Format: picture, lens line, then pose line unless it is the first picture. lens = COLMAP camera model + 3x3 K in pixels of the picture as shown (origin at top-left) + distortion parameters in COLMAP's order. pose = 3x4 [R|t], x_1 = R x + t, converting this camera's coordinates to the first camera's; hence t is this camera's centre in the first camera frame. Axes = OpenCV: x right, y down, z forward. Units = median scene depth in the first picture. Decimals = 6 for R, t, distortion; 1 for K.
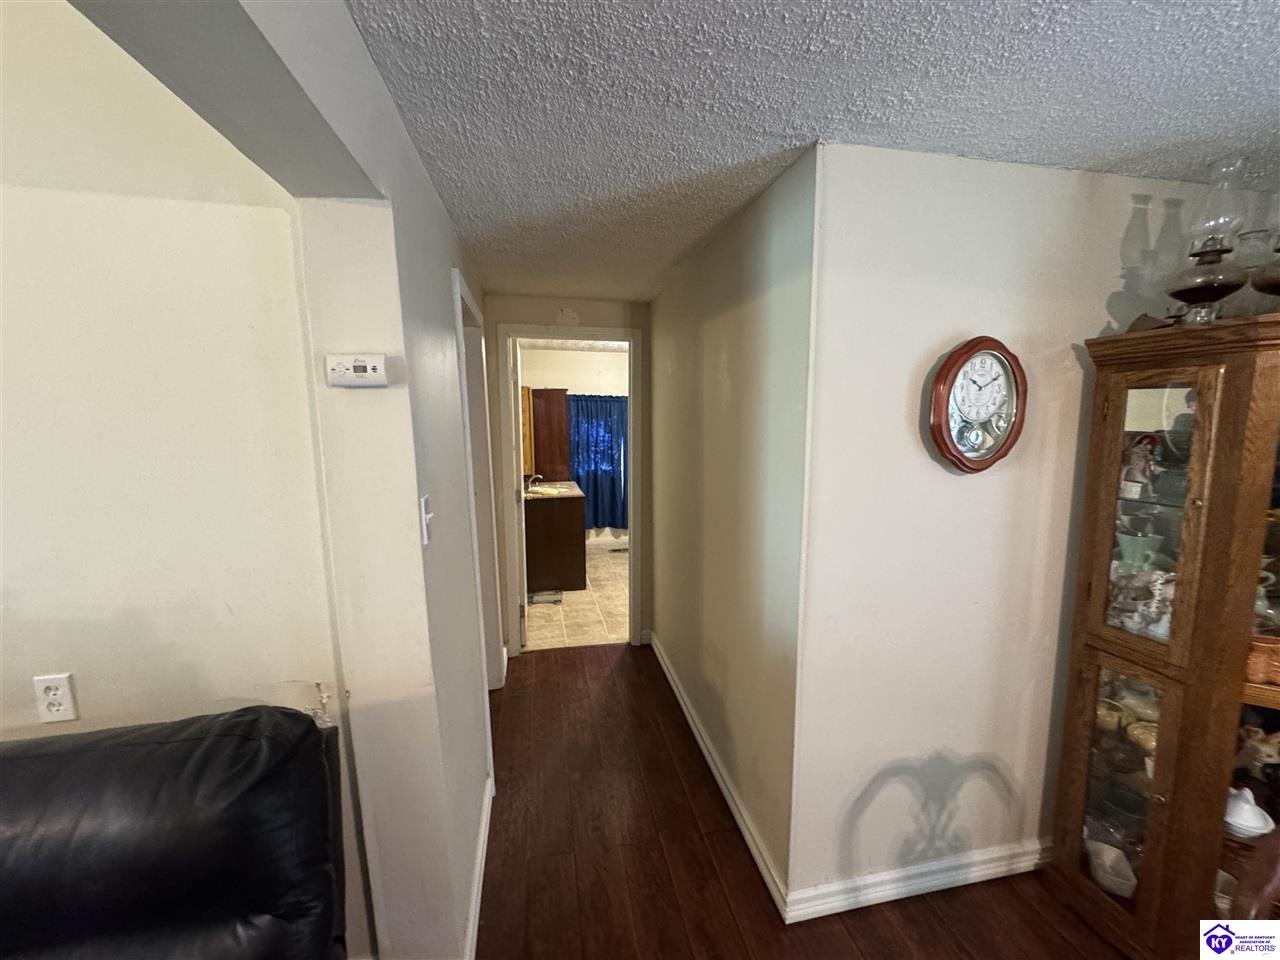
lens RADIAL K [[508.6, 0, 640.0], [0, 508.6, 480.0], [0, 0, 1]] dist [-0.002946, 0.000007]
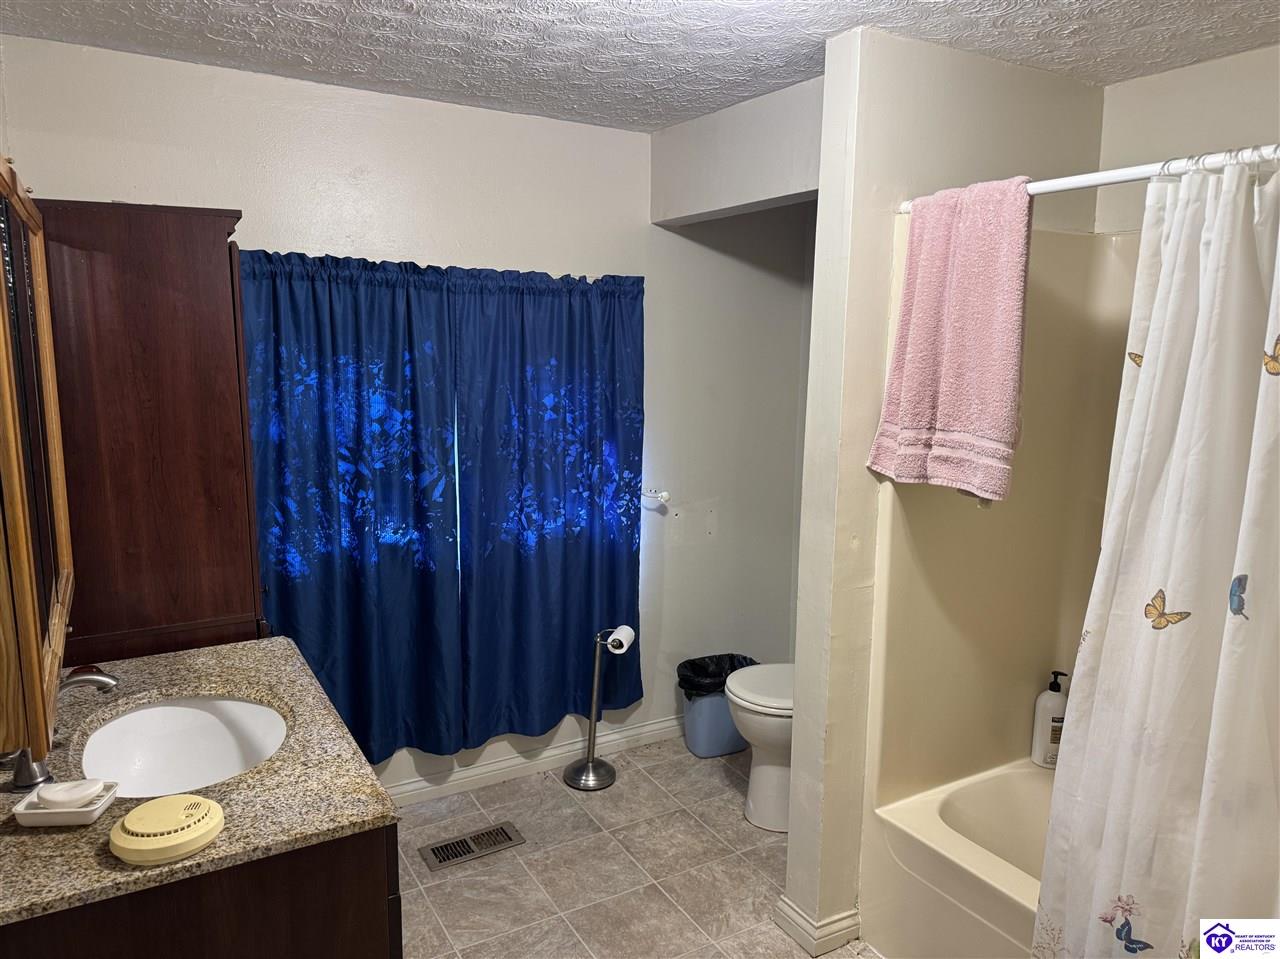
lens RADIAL K [[929.9, 0, 637.6], [0, 929.9, 475.7], [0, 0, 1]] dist [0.145861, -0.182834]
pose [[0.953670, -0.034833, 0.298833, -0.093259], [0.017195, 0.997962, 0.061451, -0.084871], [-0.300364, -0.053466, 0.952325, 0.499924]]
